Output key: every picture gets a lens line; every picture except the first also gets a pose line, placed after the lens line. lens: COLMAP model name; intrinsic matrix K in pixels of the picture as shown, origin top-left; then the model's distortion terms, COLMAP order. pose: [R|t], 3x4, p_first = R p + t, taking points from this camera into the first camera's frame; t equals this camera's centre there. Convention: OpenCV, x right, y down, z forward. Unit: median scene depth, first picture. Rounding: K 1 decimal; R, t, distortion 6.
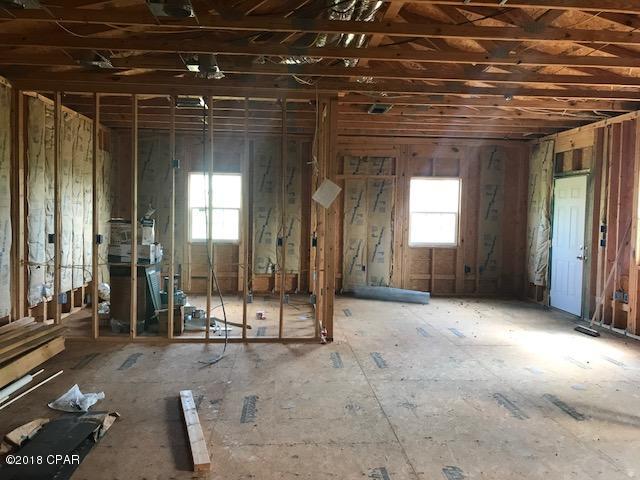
lens RADIAL K [[527.8, 0, 316.1], [0, 527.8, 238.0], [0, 0, 1]] dist [0.004996, 0.018952]
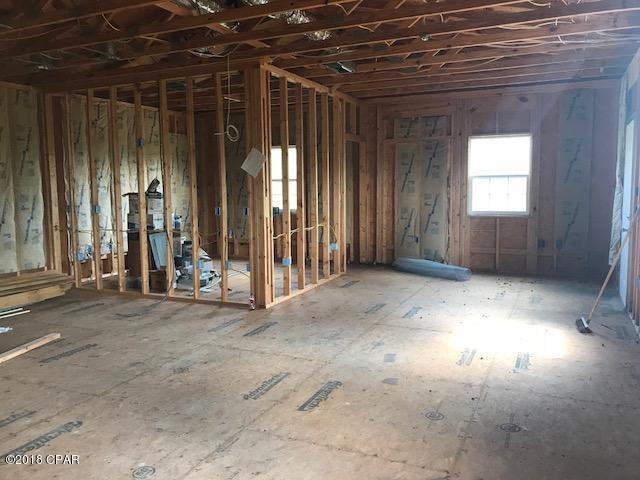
lens RADIAL K [[527.8, 0, 316.1], [0, 527.8, 238.0], [0, 0, 1]] dist [0.004996, 0.018952]
pose [[0.878068, 0.019146, -0.478153, 0.381850], [0.006714, 0.998608, 0.052315, 0.005276], [0.478489, -0.049147, 0.876717, 0.105711]]
